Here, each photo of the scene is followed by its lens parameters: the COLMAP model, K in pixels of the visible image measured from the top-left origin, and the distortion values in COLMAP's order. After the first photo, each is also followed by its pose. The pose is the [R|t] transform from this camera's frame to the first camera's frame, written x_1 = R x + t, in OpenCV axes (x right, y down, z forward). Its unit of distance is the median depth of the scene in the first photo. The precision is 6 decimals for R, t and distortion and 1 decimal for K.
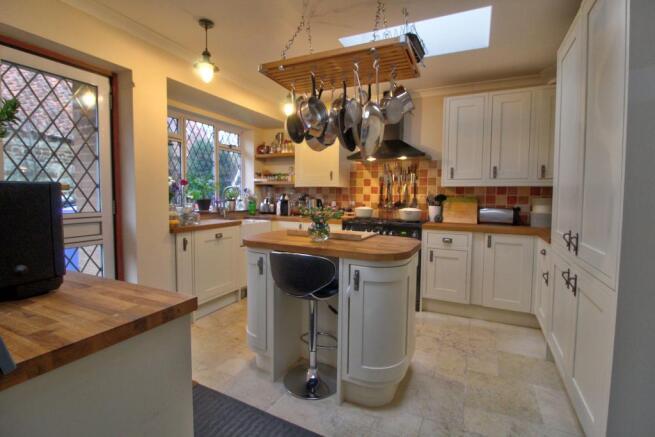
lens RADIAL K [[305.4, 0, 331.3], [0, 305.4, 215.3], [0, 0, 1]] dist [-0.004788, -0.007731]
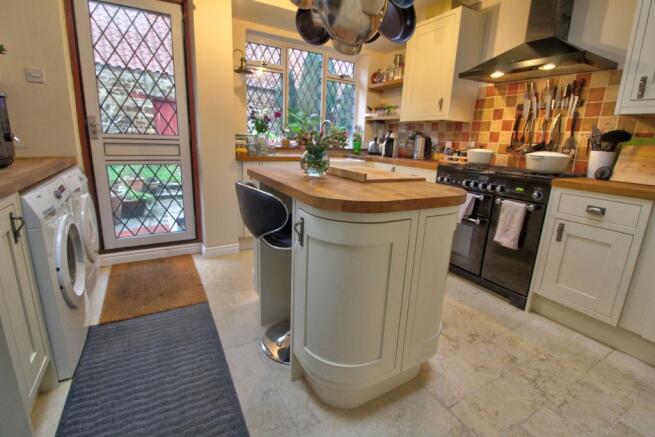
lens RADIAL K [[305.4, 0, 325.2], [0, 305.4, 214.5], [0, 0, 1]] dist [-0.004788, -0.007731]
pose [[0.823750, 0.160629, -0.543723, 0.222767], [-0.071584, 0.980818, 0.181306, 0.019652], [0.562417, -0.110429, 0.819447, 0.208153]]
